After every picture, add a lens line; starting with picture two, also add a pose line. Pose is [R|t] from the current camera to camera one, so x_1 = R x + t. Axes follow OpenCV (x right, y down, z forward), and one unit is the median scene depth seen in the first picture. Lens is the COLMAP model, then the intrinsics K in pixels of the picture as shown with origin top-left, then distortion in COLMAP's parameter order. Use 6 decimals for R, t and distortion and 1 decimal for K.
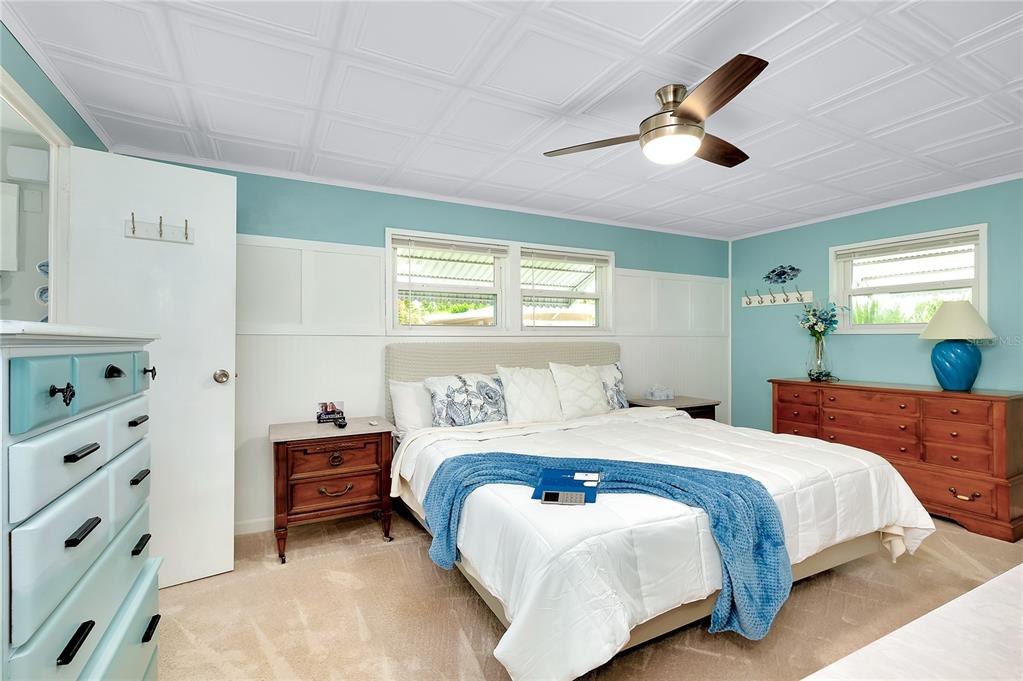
lens RADIAL K [[460.7, 0, 511.8], [0, 460.7, 344.4], [0, 0, 1]] dist [-0.006502, 0.001546]
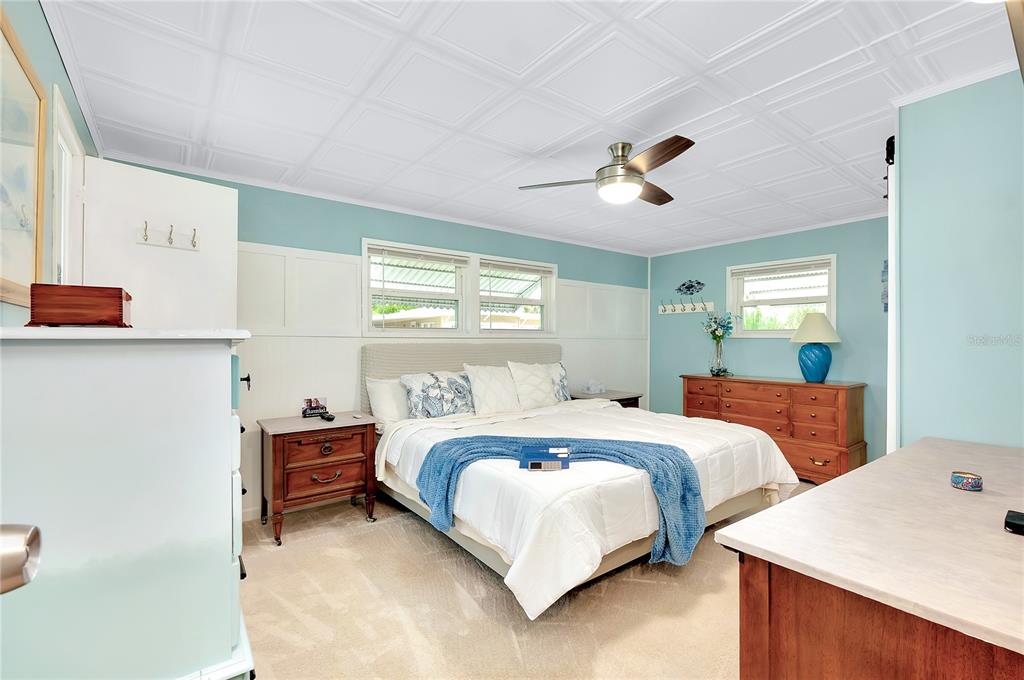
lens RADIAL K [[461.1, 0, 515.7], [0, 461.1, 347.0], [0, 0, 1]] dist [-0.006502, 0.001546]
pose [[0.982743, 0.003052, 0.184949, -0.140075], [-0.003975, 0.999981, 0.004621, -0.001891], [-0.184931, -0.005276, 0.982737, -0.164453]]
